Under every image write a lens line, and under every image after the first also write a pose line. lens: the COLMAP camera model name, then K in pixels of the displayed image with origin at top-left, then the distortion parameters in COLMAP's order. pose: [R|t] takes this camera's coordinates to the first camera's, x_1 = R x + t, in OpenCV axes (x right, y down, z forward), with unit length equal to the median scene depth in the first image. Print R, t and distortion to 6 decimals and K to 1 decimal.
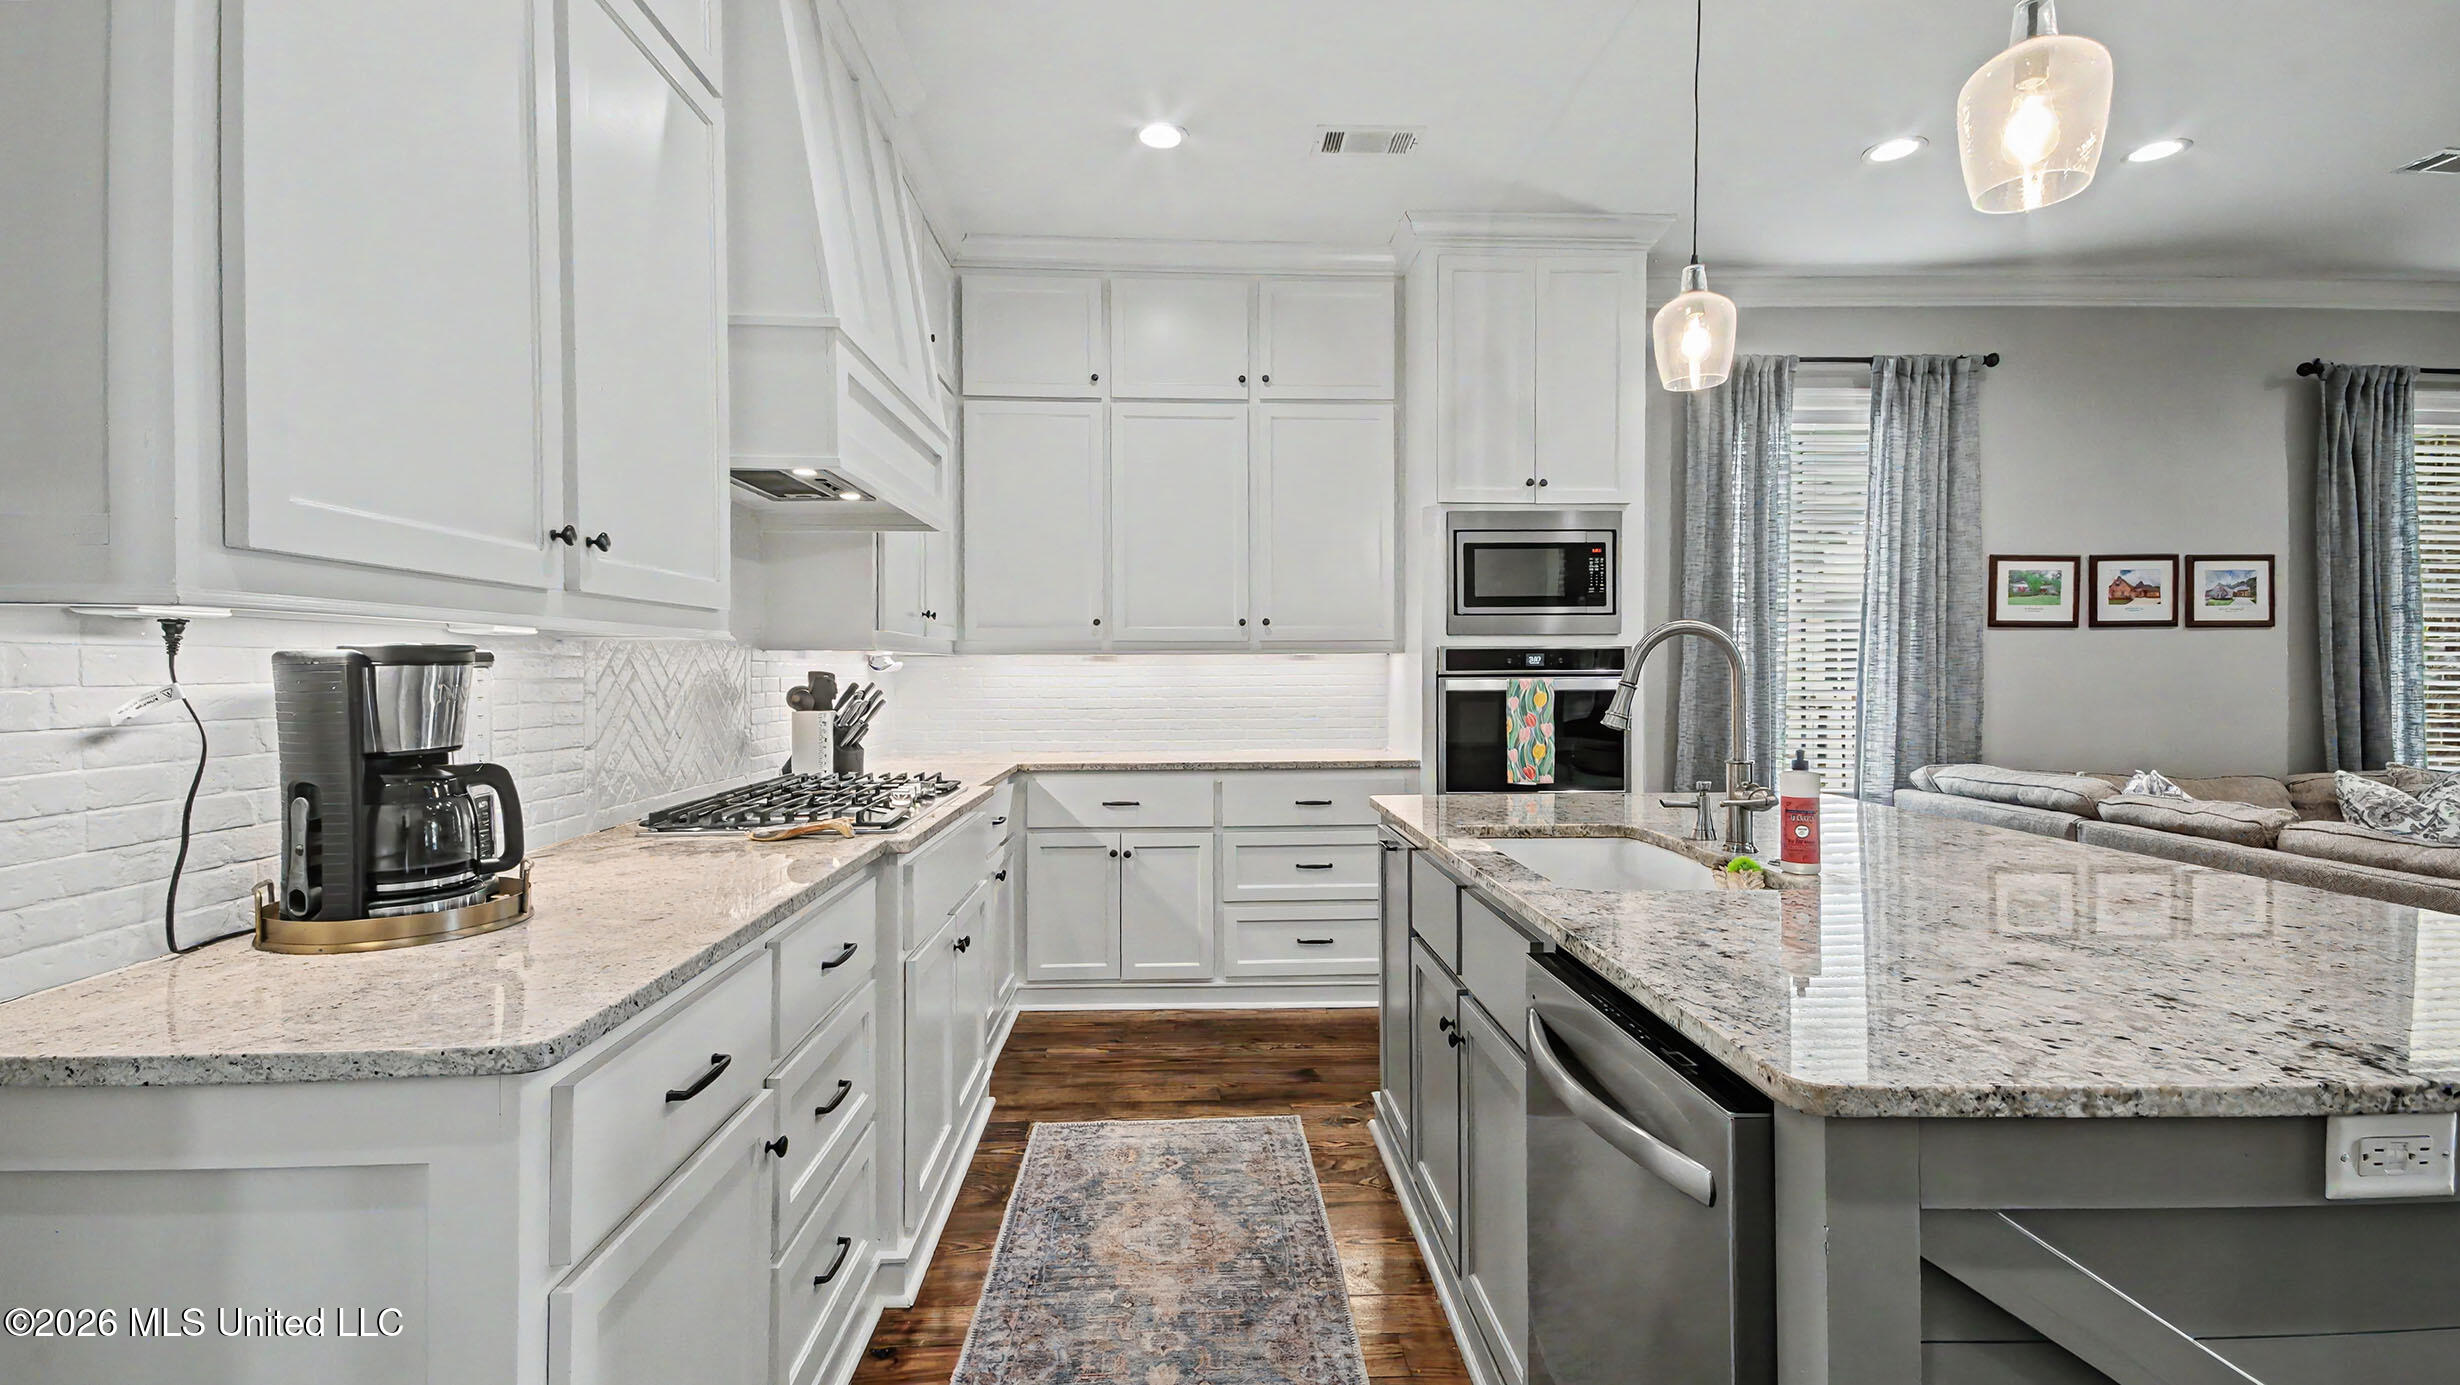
lens RADIAL K [[1082.9, 0, 1232.5], [0, 1082.9, 702.1], [0, 0, 1]] dist [0.057238, -0.027805]
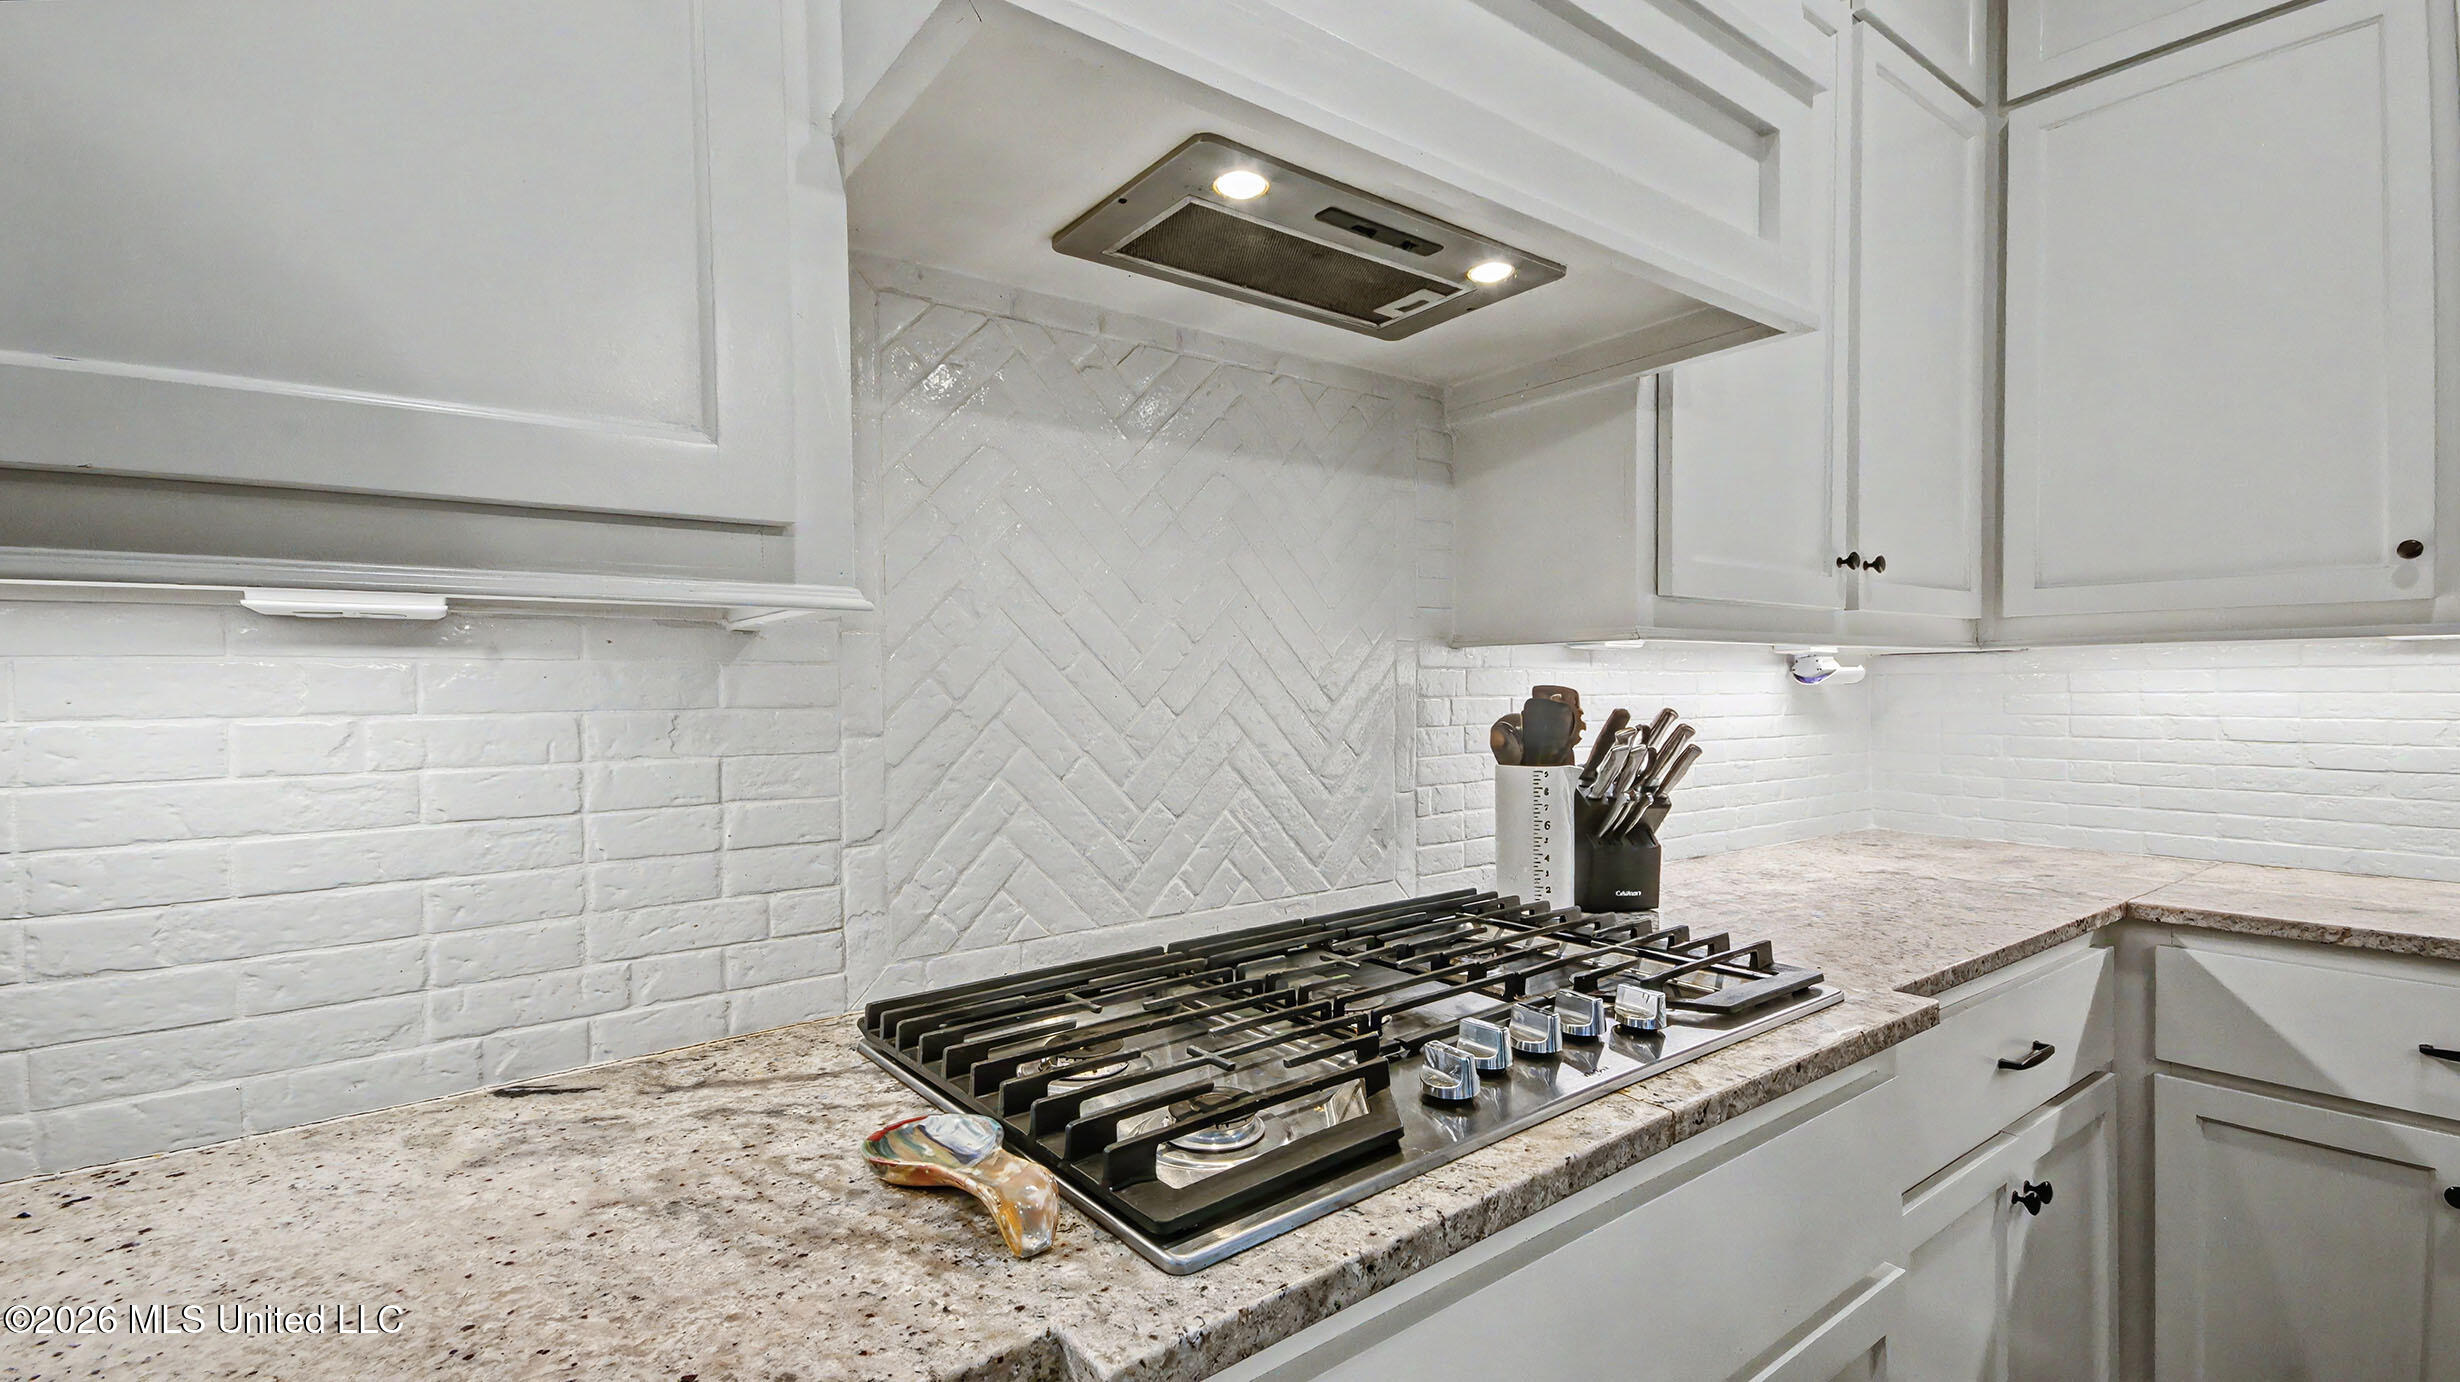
lens RADIAL K [[1082.9, 0, 1232.5], [0, 1082.9, 700.6], [0, 0, 1]] dist [0.057238, -0.027805]
pose [[0.567148, 0.001784, -0.823614, -0.050415], [-0.014232, 0.999870, -0.007634, -0.015503], [0.823493, 0.016051, 0.567100, 0.589074]]
